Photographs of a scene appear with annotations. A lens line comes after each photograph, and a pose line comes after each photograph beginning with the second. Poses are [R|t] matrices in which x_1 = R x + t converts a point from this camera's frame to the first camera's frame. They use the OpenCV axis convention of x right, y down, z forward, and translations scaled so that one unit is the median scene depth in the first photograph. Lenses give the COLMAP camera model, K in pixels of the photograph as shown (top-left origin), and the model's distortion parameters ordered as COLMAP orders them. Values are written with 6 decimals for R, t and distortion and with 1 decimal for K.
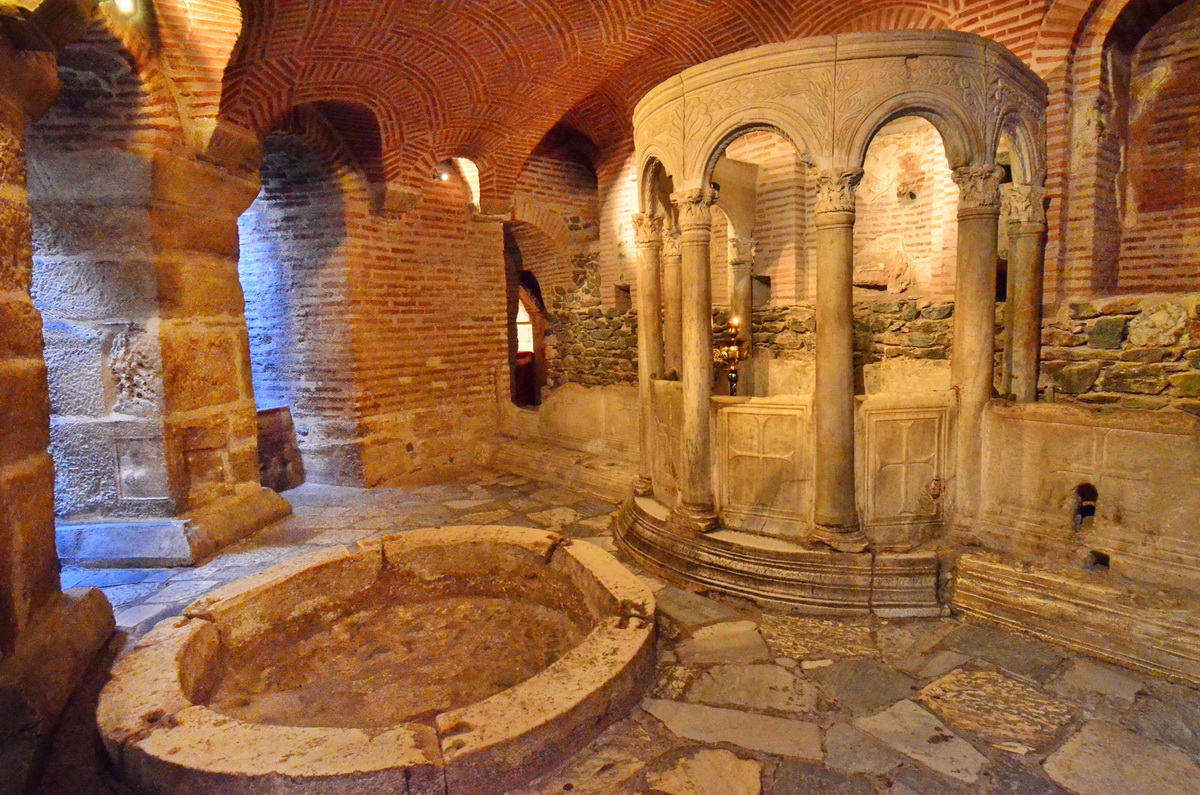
lens RADIAL K [[636.6, 0, 609.5], [0, 636.6, 393.0], [0, 0, 1]] dist [0.007859, -0.017577]
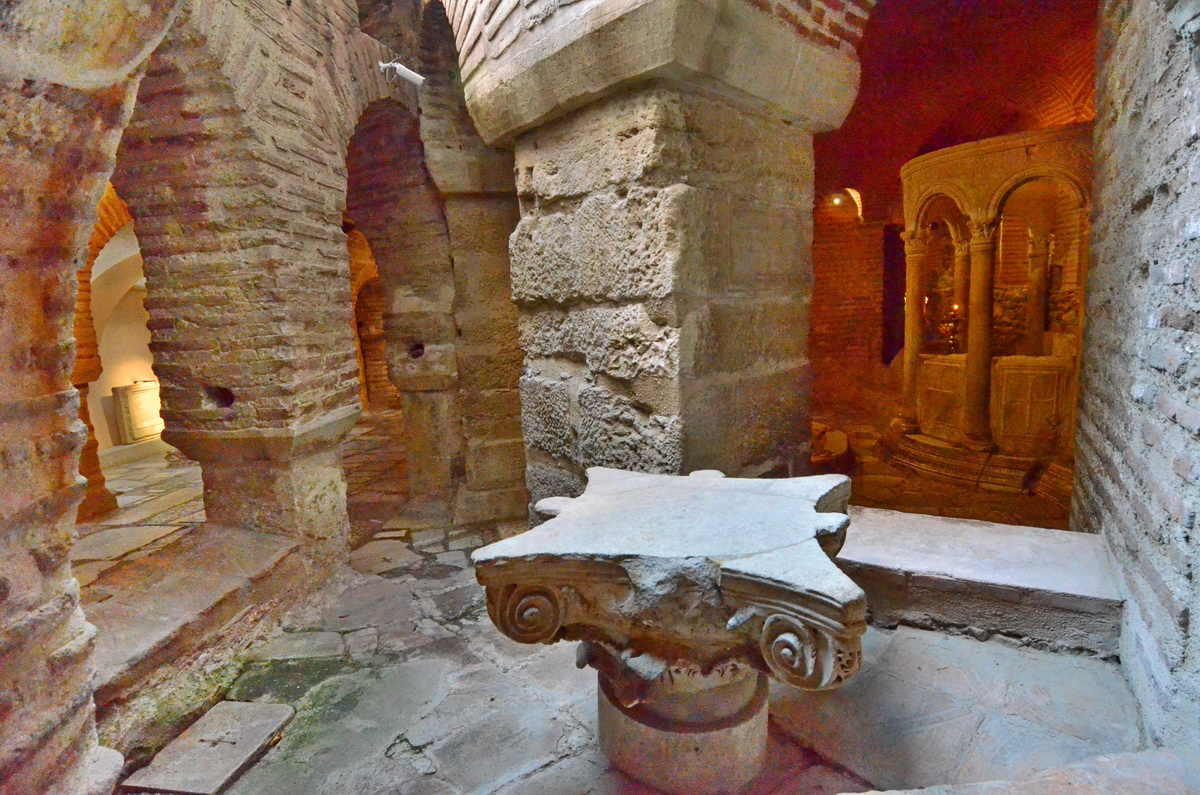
lens RADIAL K [[636.6, 0, 616.8], [0, 636.6, 387.0], [0, 0, 1]] dist [0.007859, -0.017577]
pose [[0.728220, 0.087561, -0.679727, 0.721484], [-0.053157, 0.996033, 0.071357, 0.014573], [0.683279, -0.015832, 0.729986, -0.750437]]
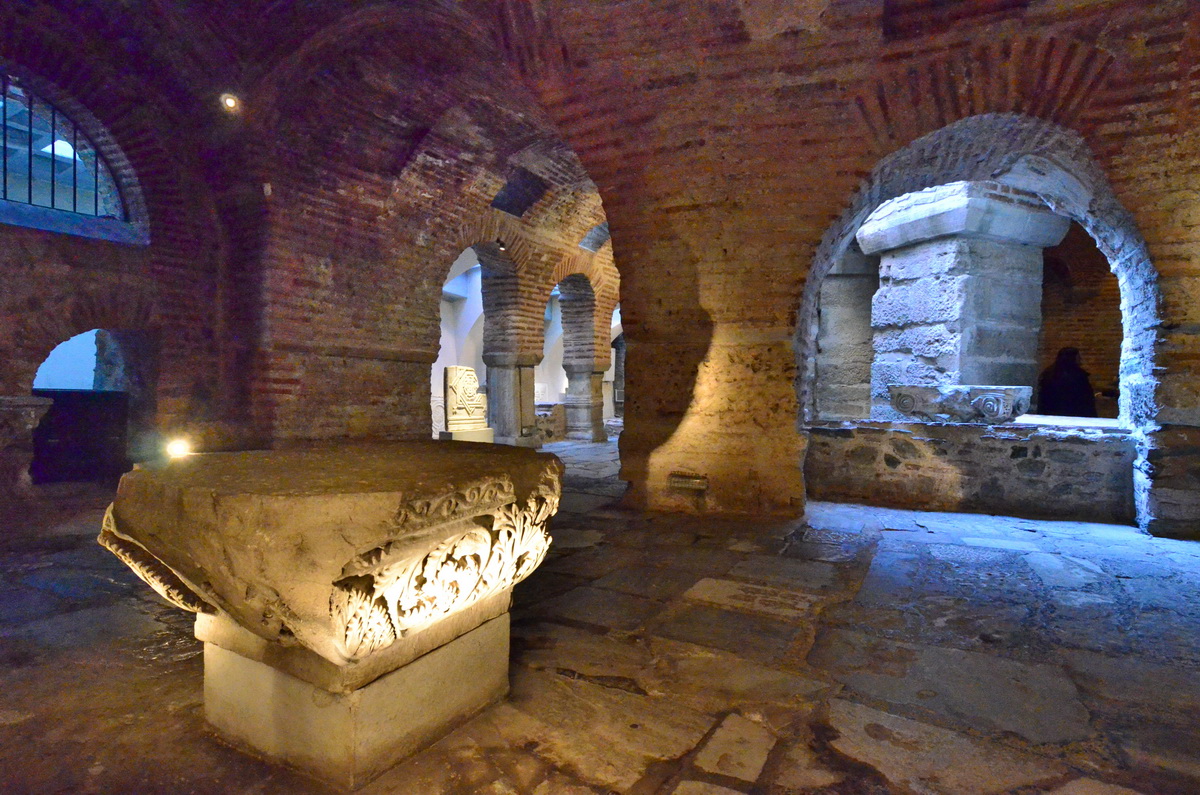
lens RADIAL K [[636.6, 0, 600.6], [0, 636.6, 387.5], [0, 0, 1]] dist [0.007859, -0.017577]
pose [[0.382481, 0.056591, -0.922229, 1.332883], [-0.129961, 0.991495, 0.006942, 0.203424], [0.914778, 0.117199, 0.386582, -1.507015]]
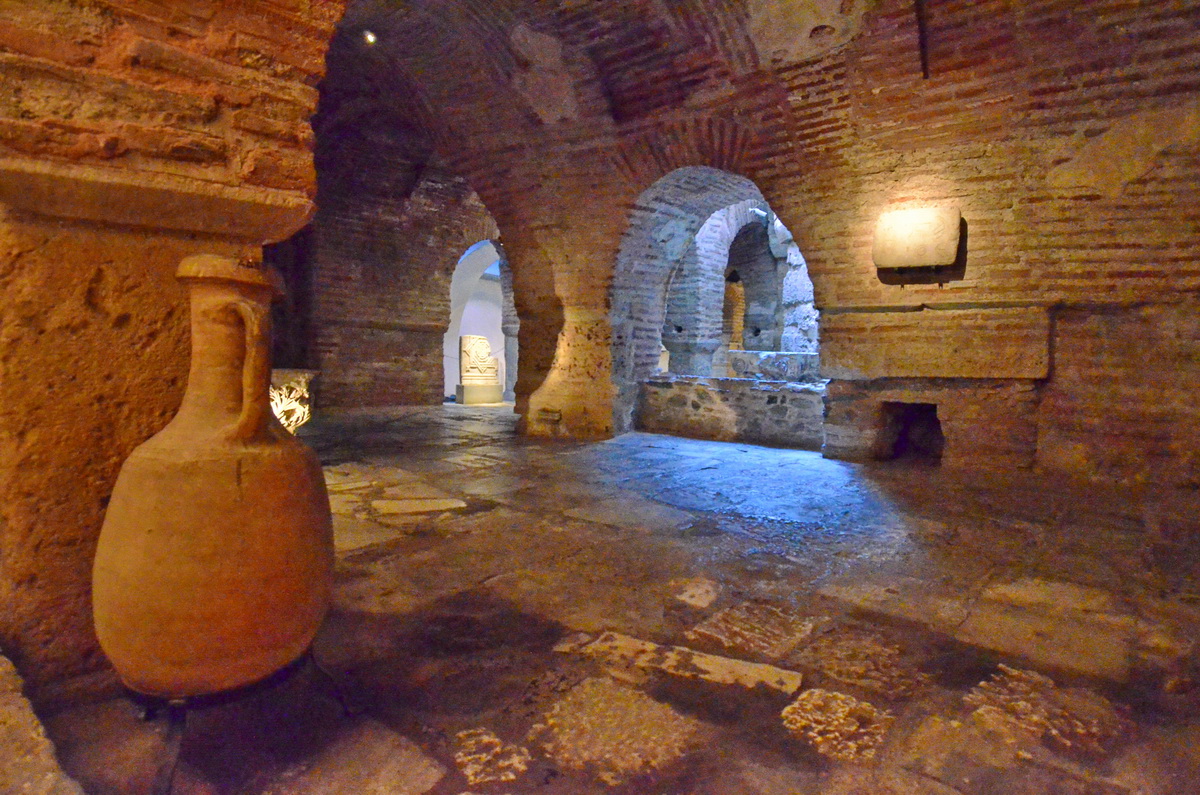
lens RADIAL K [[636.6, 0, 597.9], [0, 636.6, 389.5], [0, 0, 1]] dist [0.007859, -0.017577]
pose [[0.167163, 0.107400, -0.980062, 1.925331], [-0.138971, 0.986691, 0.084423, 0.142186], [0.976086, 0.122088, 0.179864, -1.135630]]
